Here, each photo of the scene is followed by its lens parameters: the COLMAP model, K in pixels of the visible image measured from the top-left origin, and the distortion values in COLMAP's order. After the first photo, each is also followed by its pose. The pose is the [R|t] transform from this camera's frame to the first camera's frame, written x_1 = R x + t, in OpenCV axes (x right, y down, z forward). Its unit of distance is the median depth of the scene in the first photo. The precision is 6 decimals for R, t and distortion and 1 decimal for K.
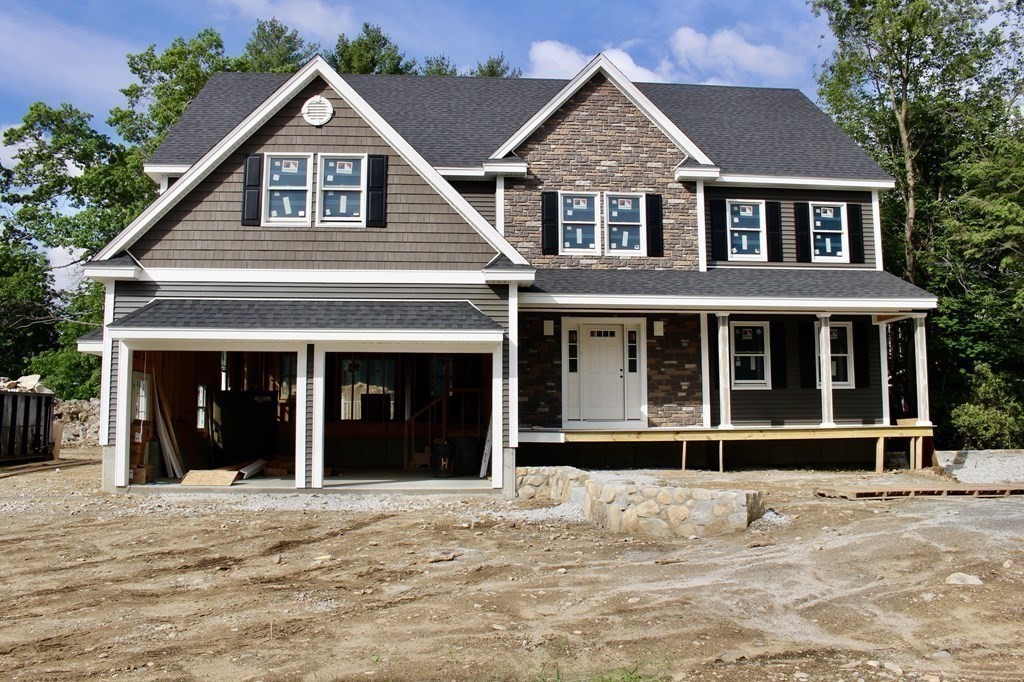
lens RADIAL K [[863.4, 0, 514.3], [0, 863.4, 334.4], [0, 0, 1]] dist [-0.086643, 0.036844]
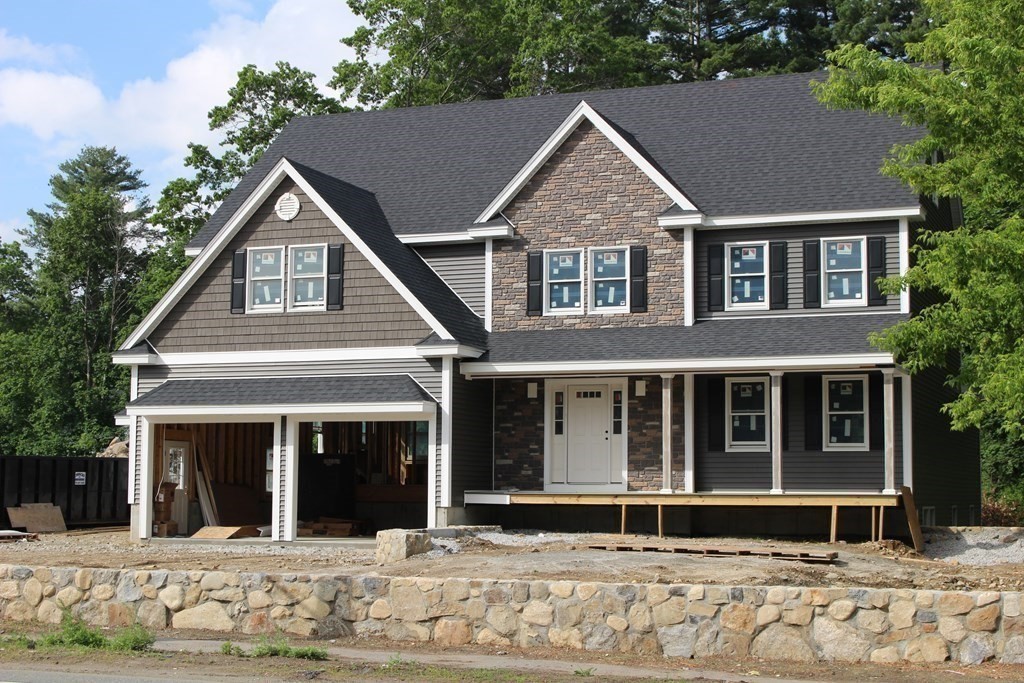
lens RADIAL K [[1703.1, 0, 512.3], [0, 1703.1, 349.0], [0, 0, 1]] dist [0.214753, 0.000000]
pose [[0.893206, -0.029768, -0.448661, 0.905353], [0.037906, 0.999239, 0.009167, -0.074353], [0.448047, -0.025195, 0.893655, -0.768919]]
